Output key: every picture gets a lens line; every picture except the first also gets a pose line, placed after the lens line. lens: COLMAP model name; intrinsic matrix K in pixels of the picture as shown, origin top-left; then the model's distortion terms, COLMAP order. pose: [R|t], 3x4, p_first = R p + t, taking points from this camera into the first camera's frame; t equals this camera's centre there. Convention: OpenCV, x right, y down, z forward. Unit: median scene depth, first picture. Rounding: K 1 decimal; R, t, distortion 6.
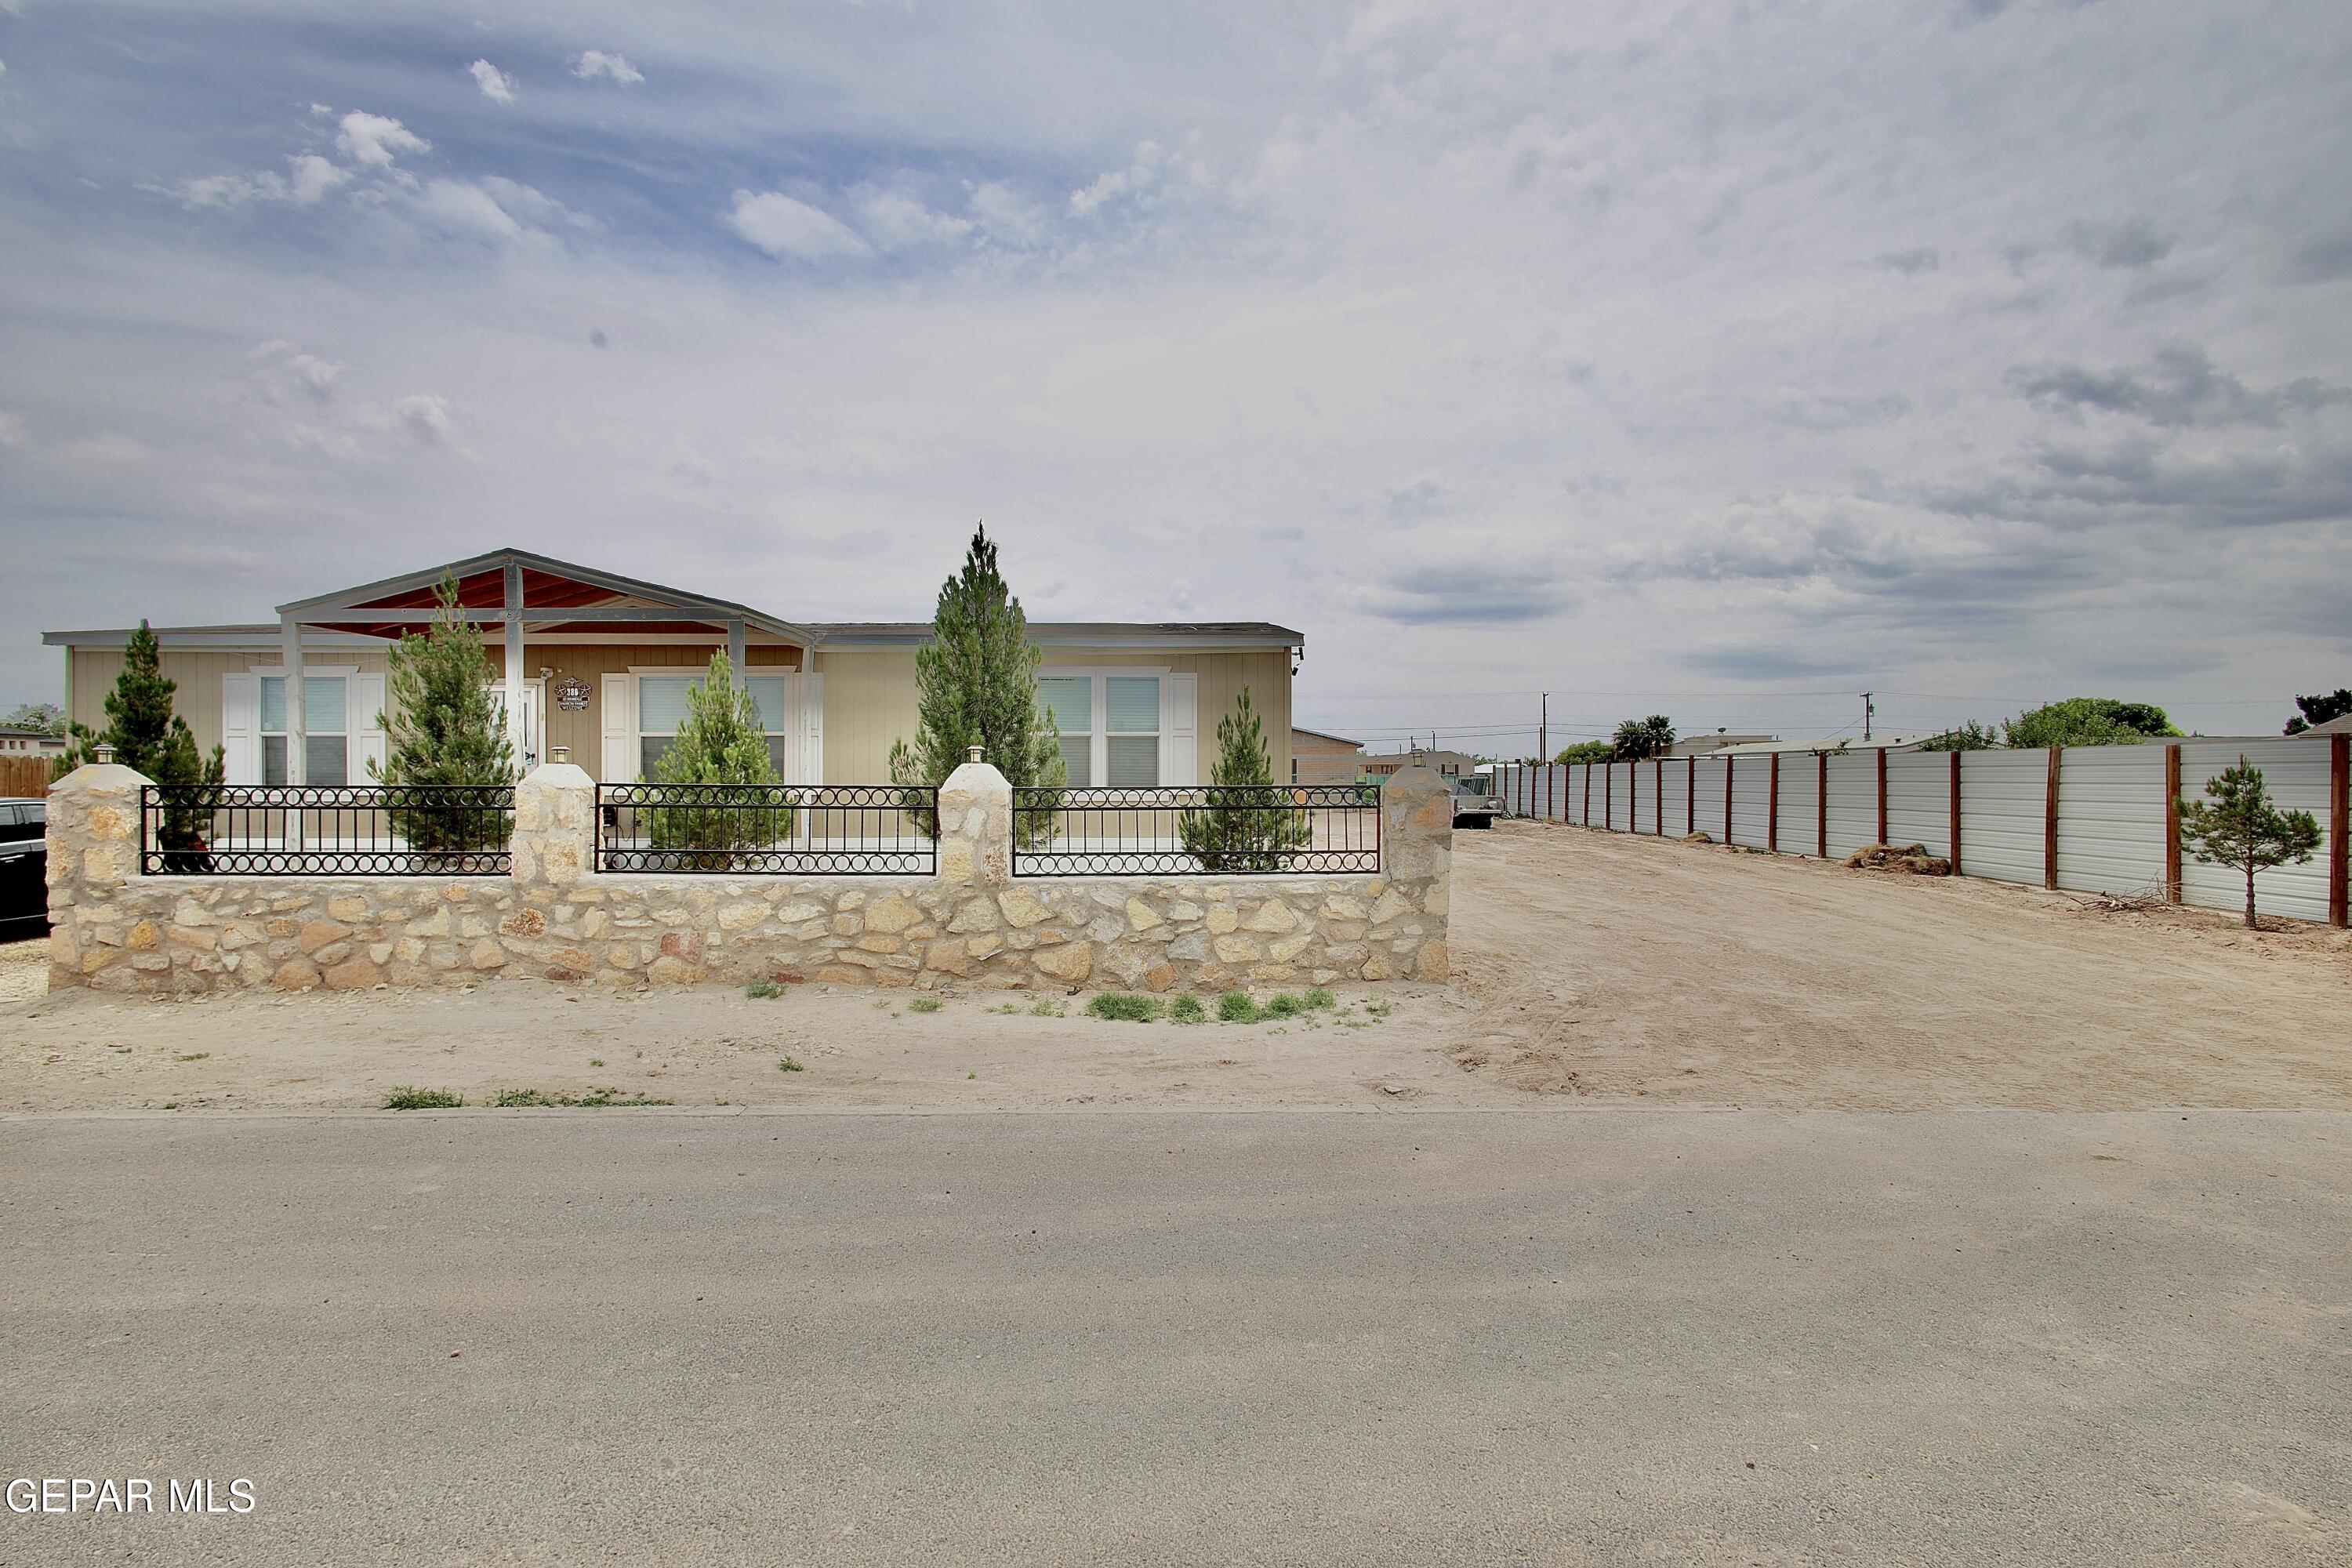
lens RADIAL K [[1042.7, 0, 1172.3], [0, 1042.7, 781.6], [0, 0, 1]] dist [0.002837, 0.000083]
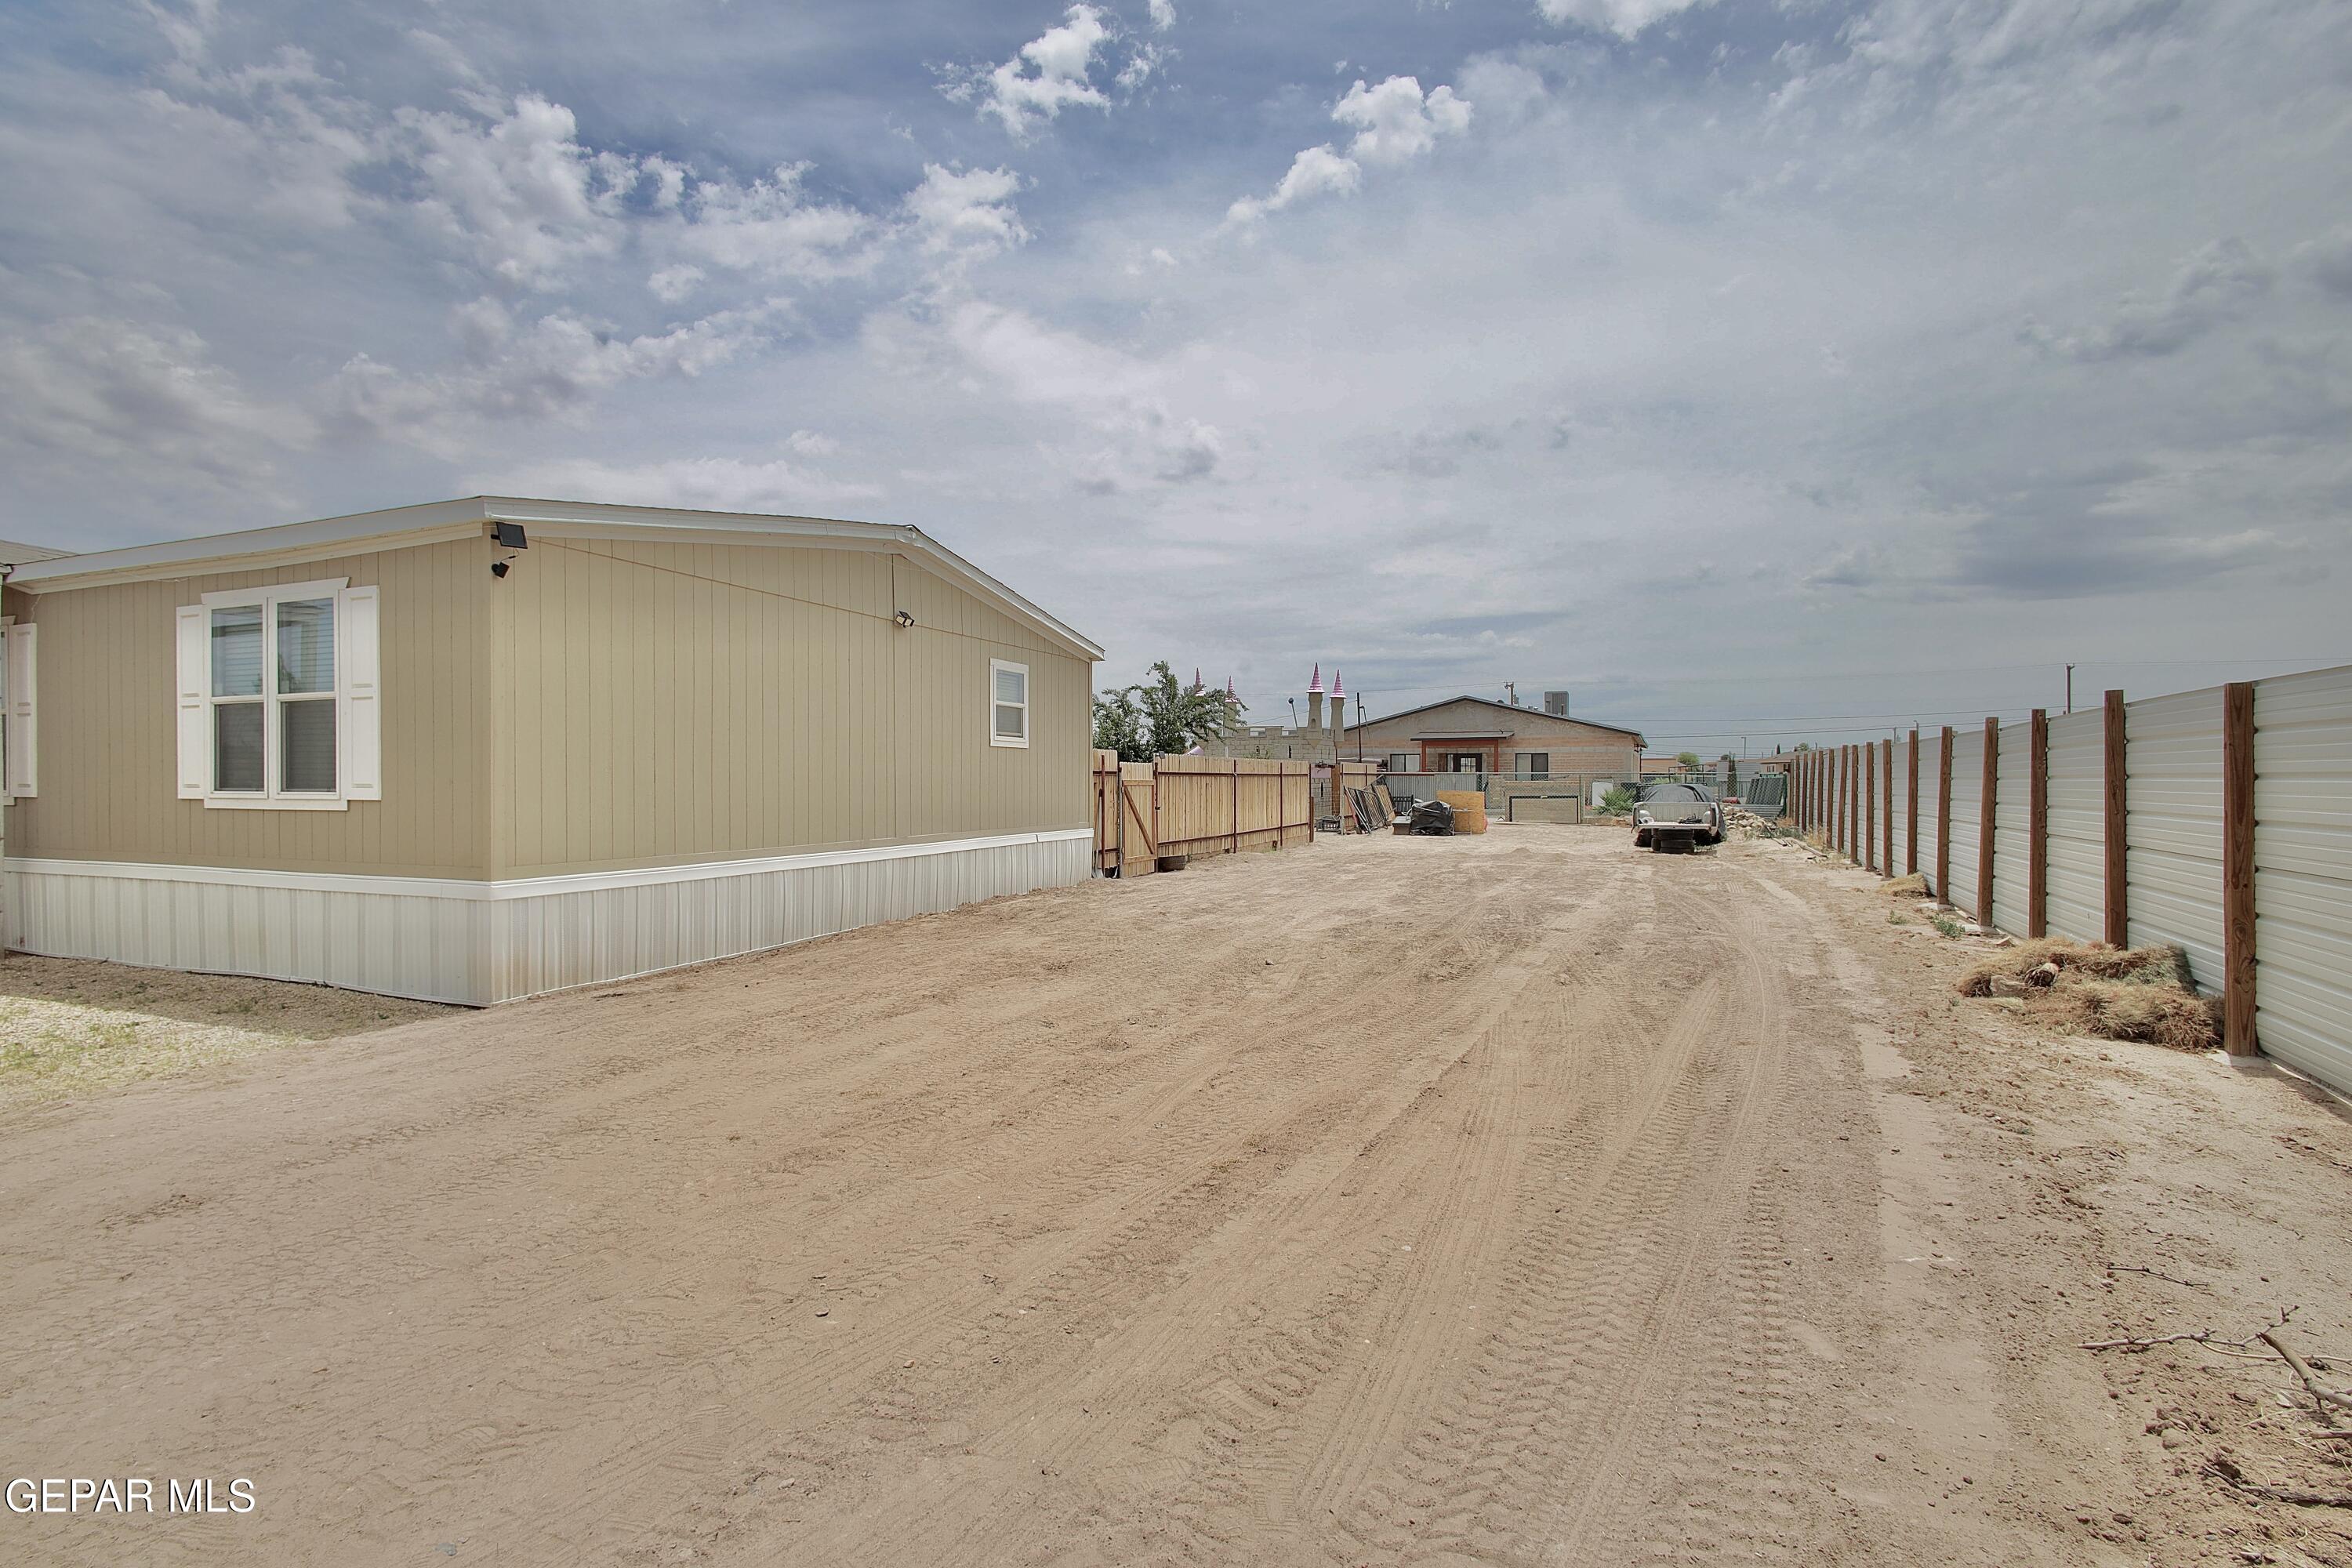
lens RADIAL K [[1042.7, 0, 1170.3], [0, 1042.7, 786.9], [0, 0, 1]] dist [0.002837, 0.000083]
pose [[0.921776, 0.002240, -0.387716, 1.205405], [-0.000832, 0.999992, 0.003799, 0.006304], [0.387721, -0.003179, 0.921771, 1.188898]]
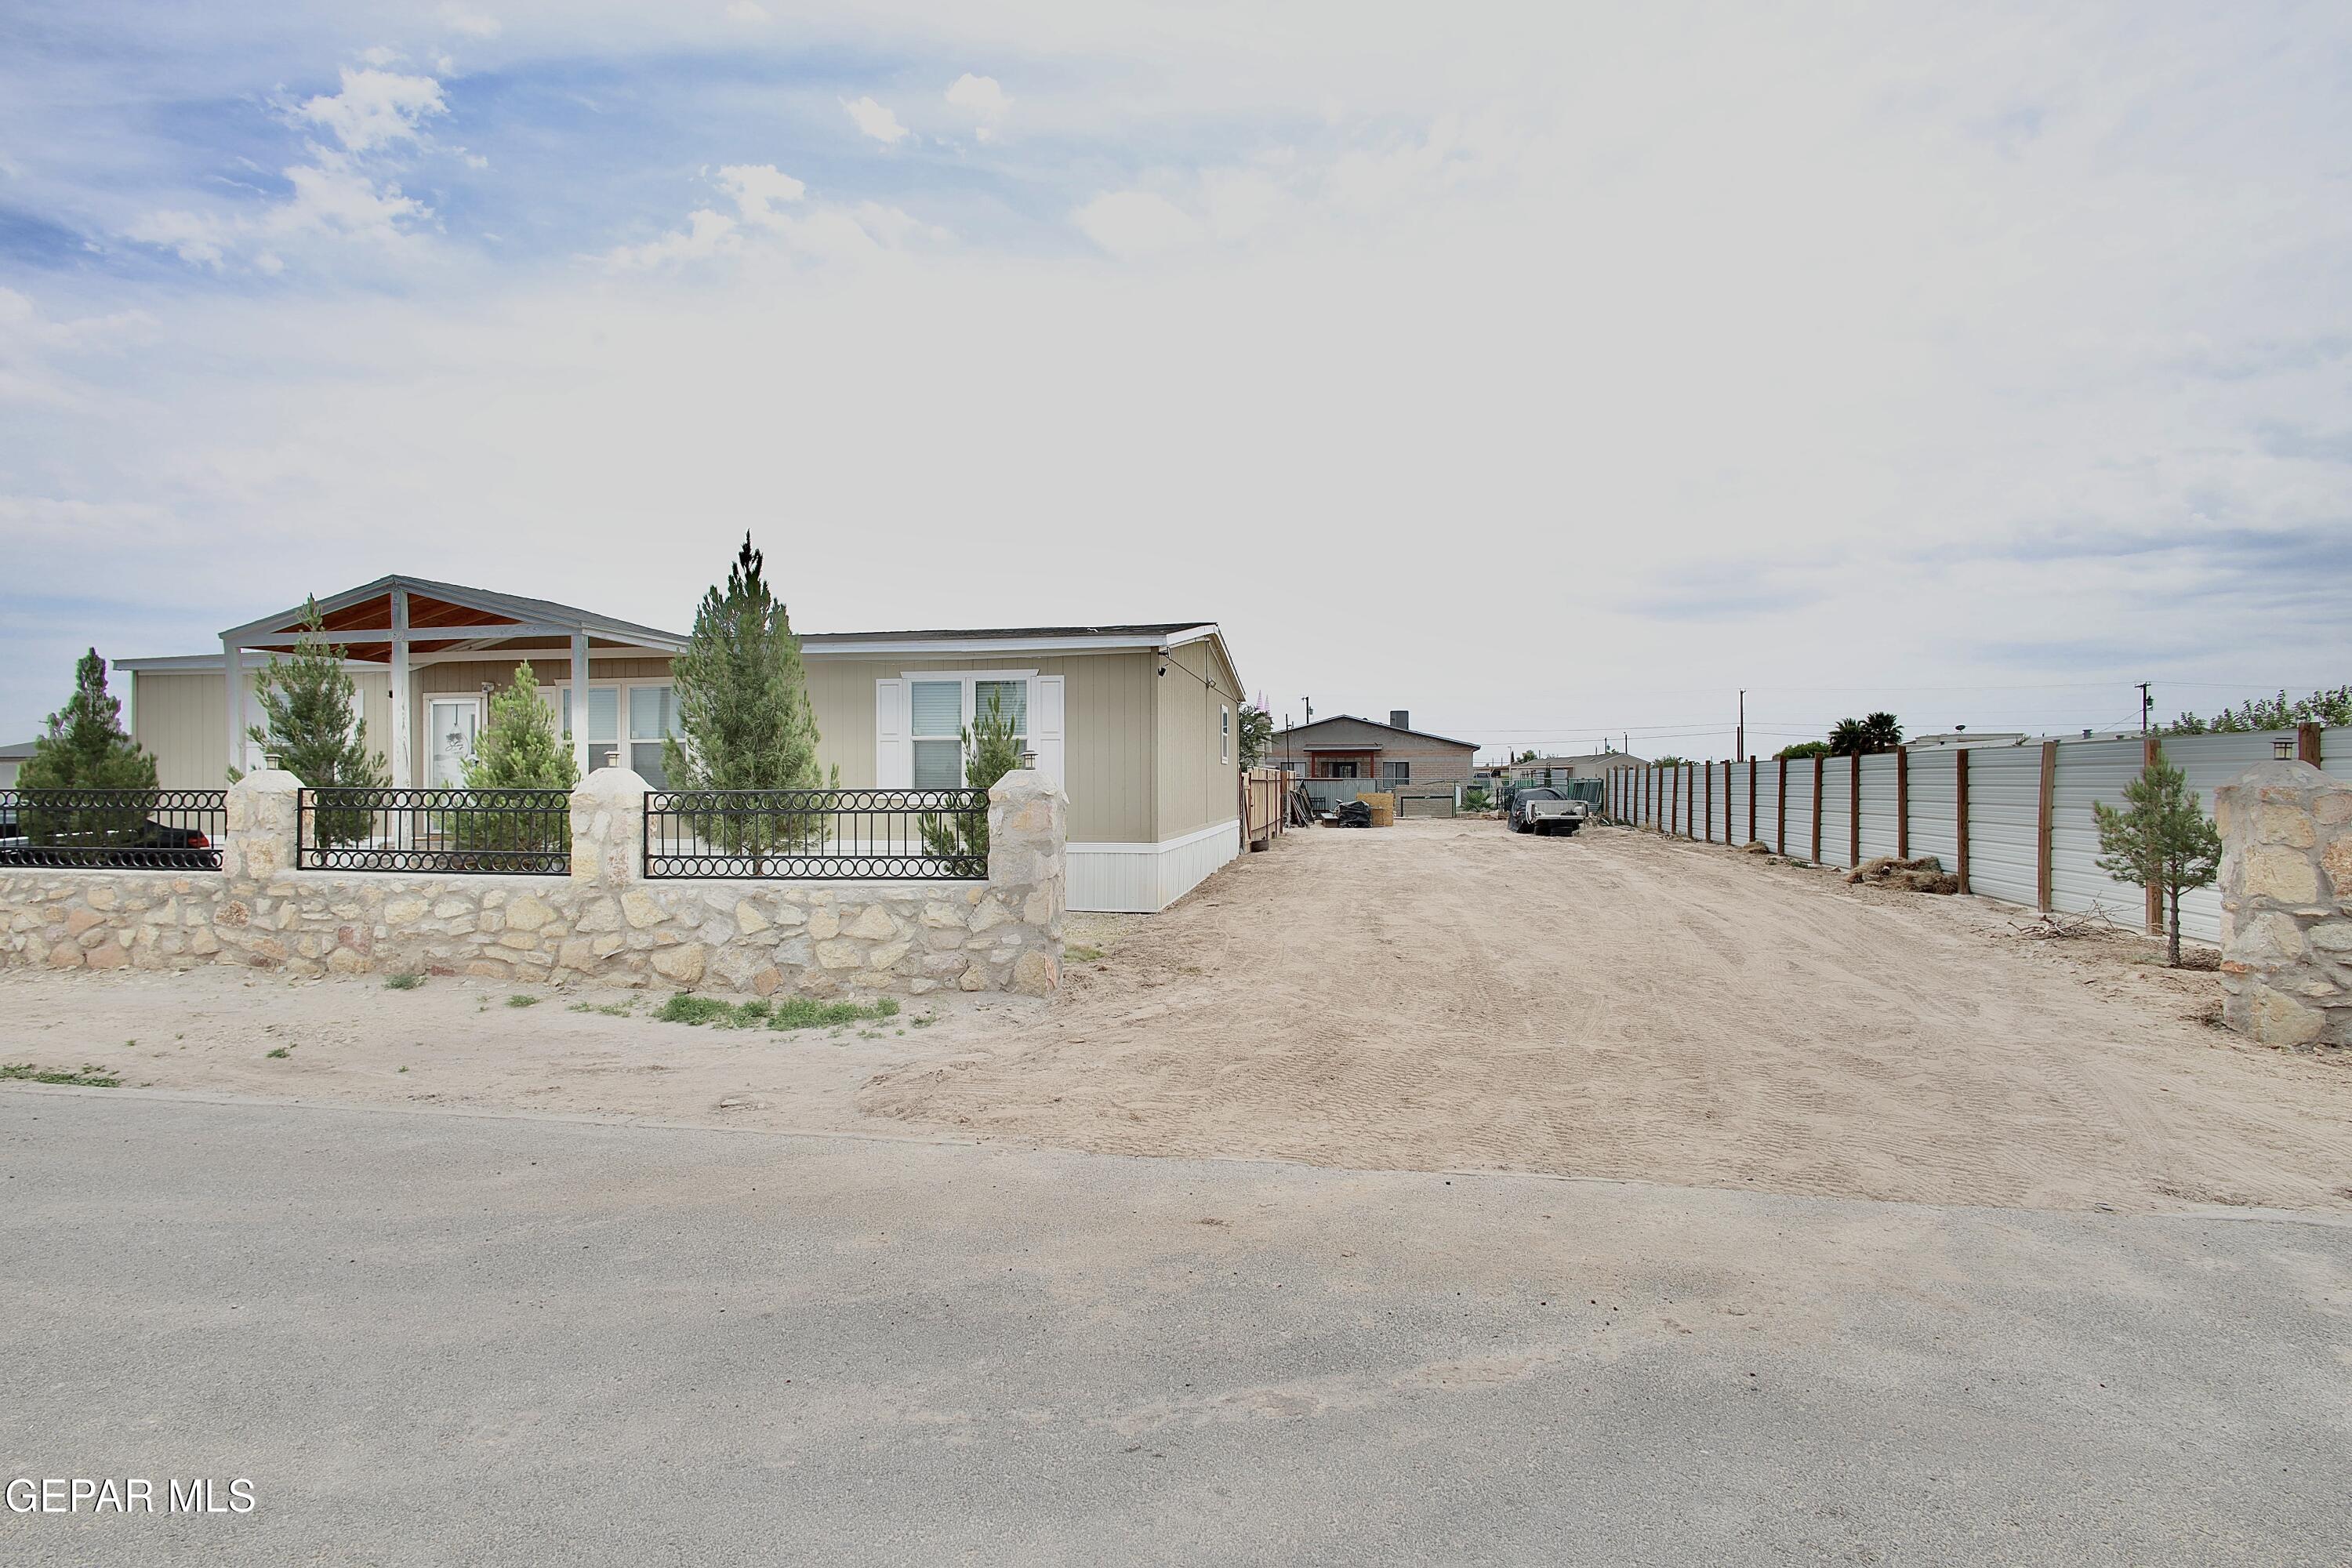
lens RADIAL K [[1042.7, 0, 1167.4], [0, 1042.7, 790.7], [0, 0, 1]] dist [0.002837, 0.000083]
pose [[0.985092, -0.000217, -0.172026, 0.538277], [0.000990, 0.999990, 0.004409, 0.001211], [0.172024, -0.004514, 0.985082, 0.081067]]
